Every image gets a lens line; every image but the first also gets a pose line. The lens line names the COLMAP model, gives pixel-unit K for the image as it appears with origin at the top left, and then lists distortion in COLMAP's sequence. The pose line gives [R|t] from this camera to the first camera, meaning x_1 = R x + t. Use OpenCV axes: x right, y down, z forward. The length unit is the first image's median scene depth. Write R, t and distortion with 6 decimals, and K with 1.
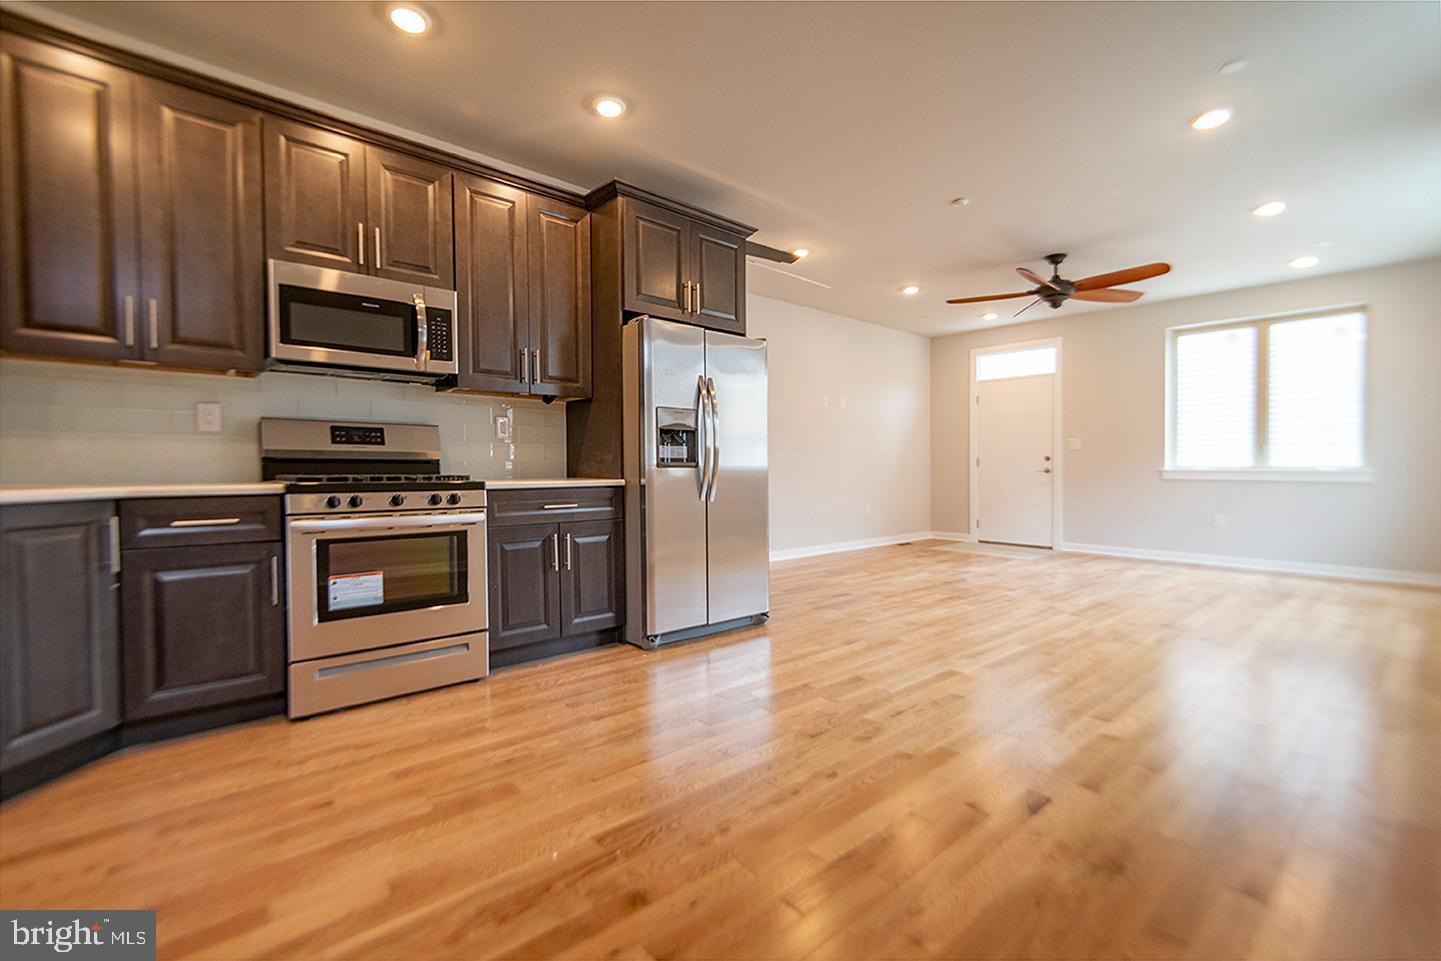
lens RADIAL K [[646.1, 0, 714.9], [0, 646.1, 473.8], [0, 0, 1]] dist [-0.003450, 0.000999]
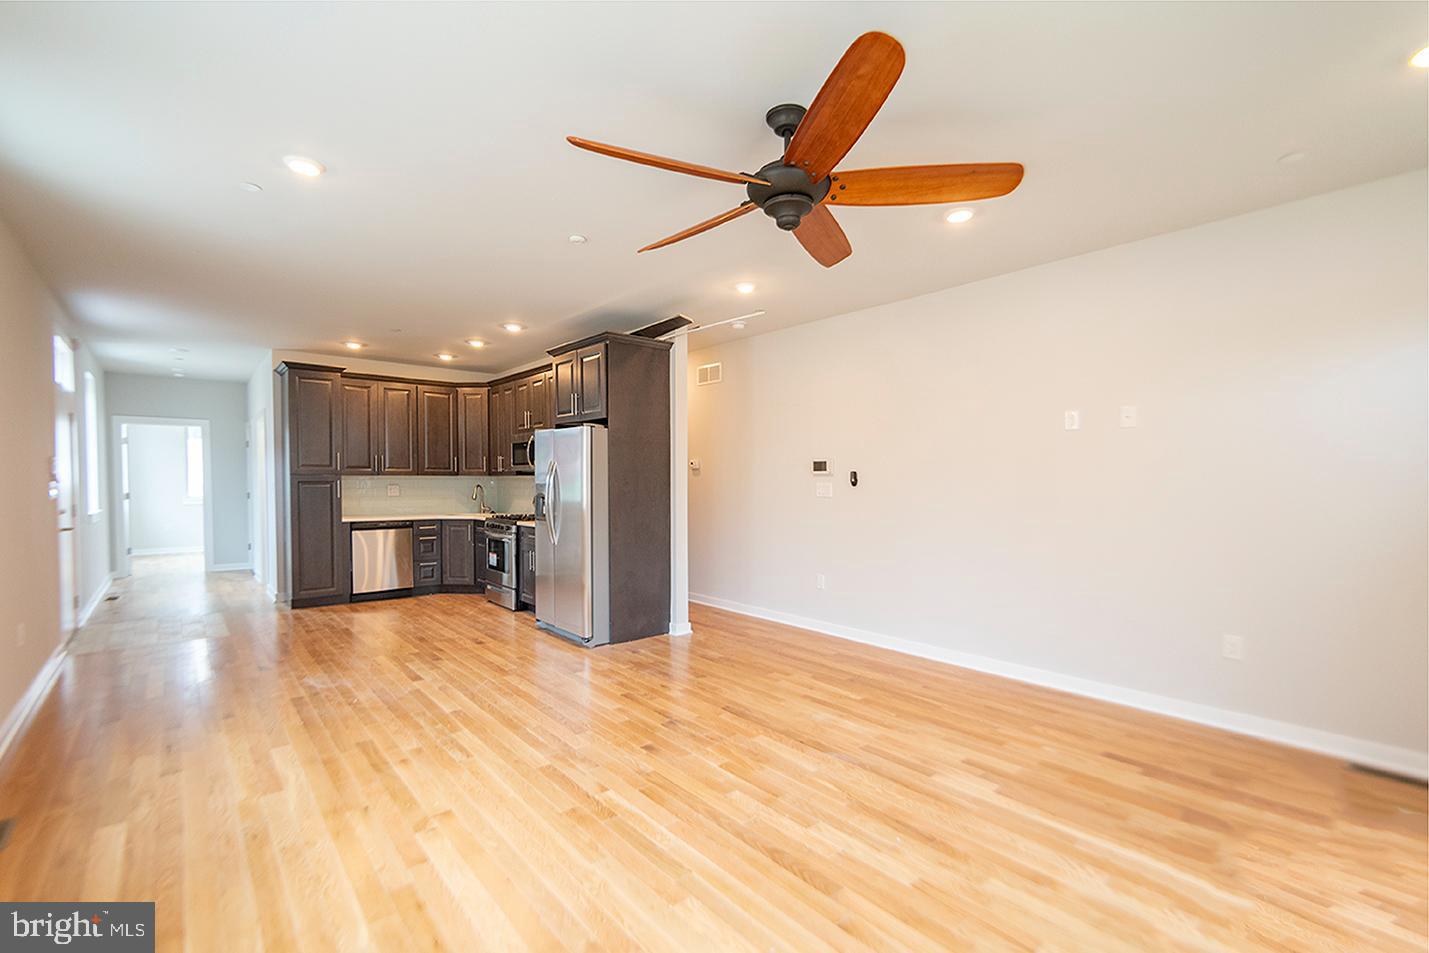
lens RADIAL K [[640.7, 0, 715.8], [0, 640.7, 483.2], [0, 0, 1]] dist [-0.003450, 0.000999]
pose [[-0.026010, 0.003181, -0.999657, 0.857256], [-0.012877, 0.999911, 0.003516, -0.063810], [0.999579, 0.012964, -0.025966, 0.828426]]
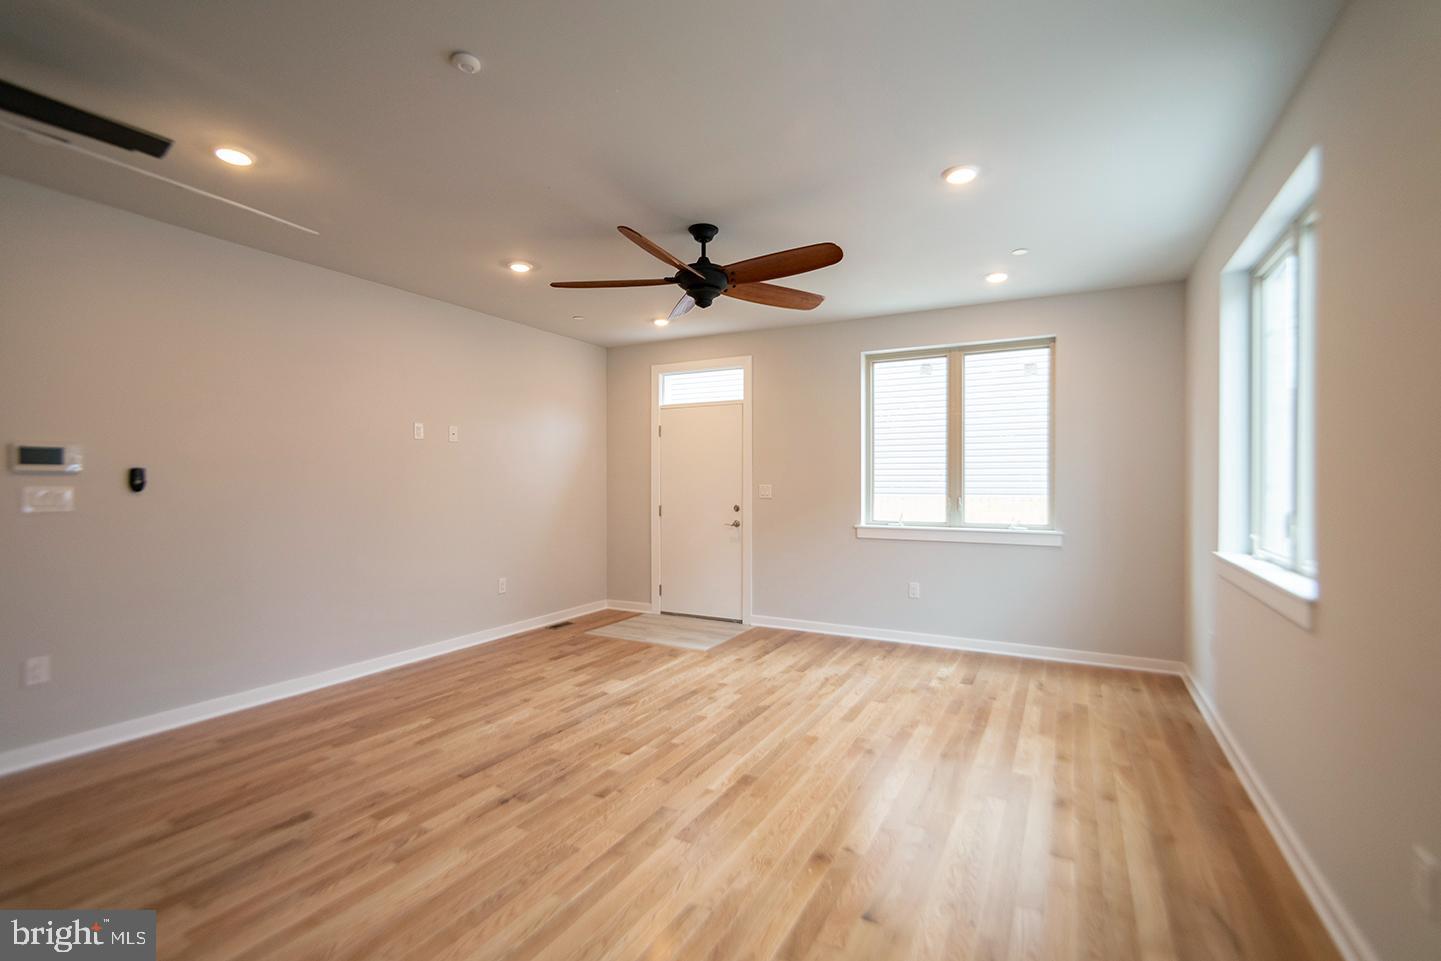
lens RADIAL K [[646.1, 0, 725.0], [0, 646.1, 483.4], [0, 0, 1]] dist [-0.003450, 0.000999]
pose [[0.937376, -0.002678, 0.348309, 0.275045], [0.005010, 0.999971, -0.005797, -0.060491], [-0.348283, 0.007179, 0.937362, 0.318892]]
